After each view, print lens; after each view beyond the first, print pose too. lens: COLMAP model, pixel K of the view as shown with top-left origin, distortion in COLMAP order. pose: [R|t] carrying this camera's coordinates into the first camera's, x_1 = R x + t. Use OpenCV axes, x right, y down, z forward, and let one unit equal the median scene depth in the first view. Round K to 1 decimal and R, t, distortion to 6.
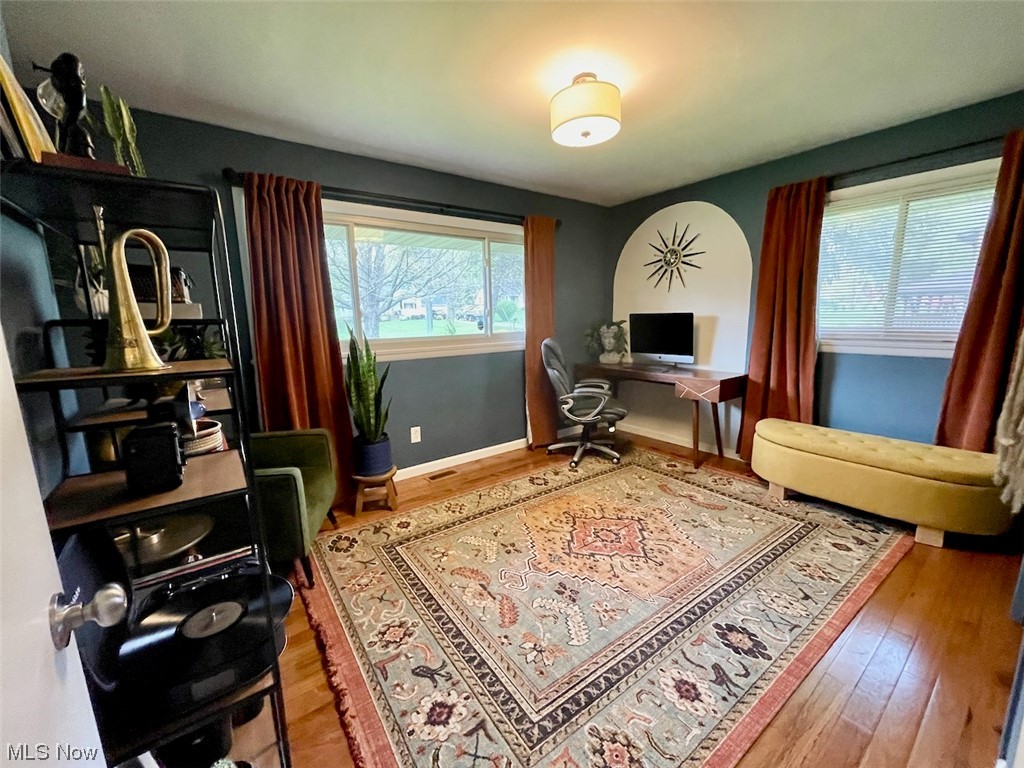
lens RADIAL K [[411.7, 0, 502.7], [0, 411.7, 385.8], [0, 0, 1]] dist [-0.006813, 0.001419]
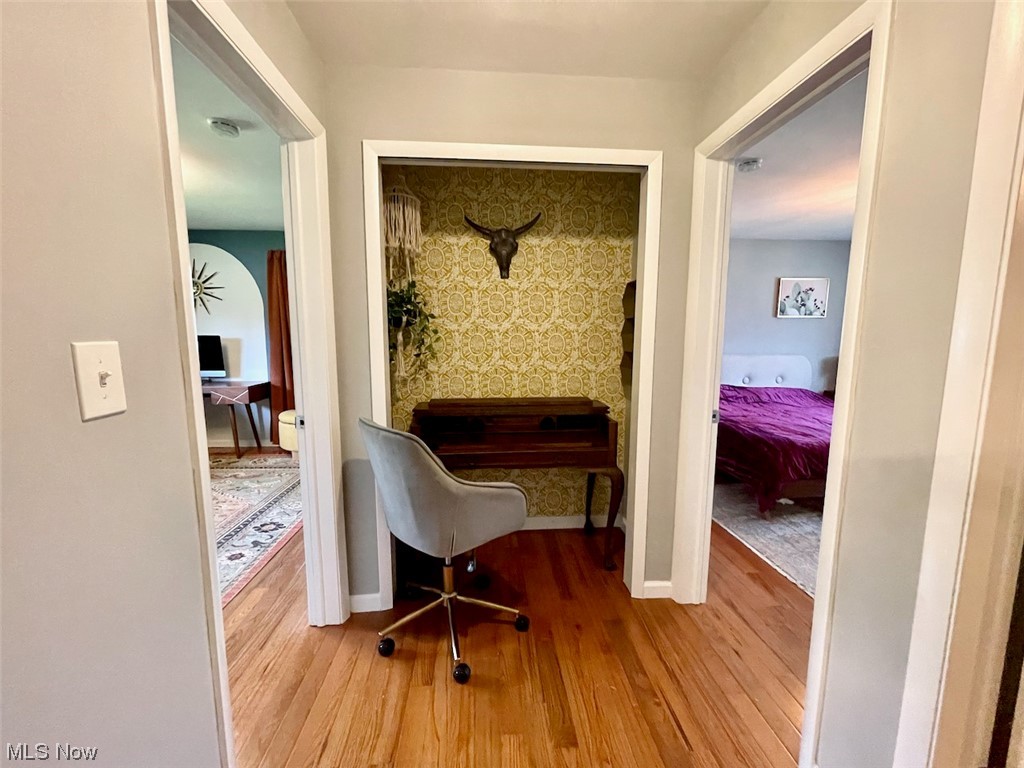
lens RADIAL K [[411.7, 0, 506.6], [0, 411.7, 383.7], [0, 0, 1]] dist [-0.006813, 0.001419]
pose [[0.528975, -0.080798, 0.844782, -0.142153], [0.129409, 0.991495, 0.013798, 0.064207], [-0.838712, 0.102024, 0.534932, -0.392239]]
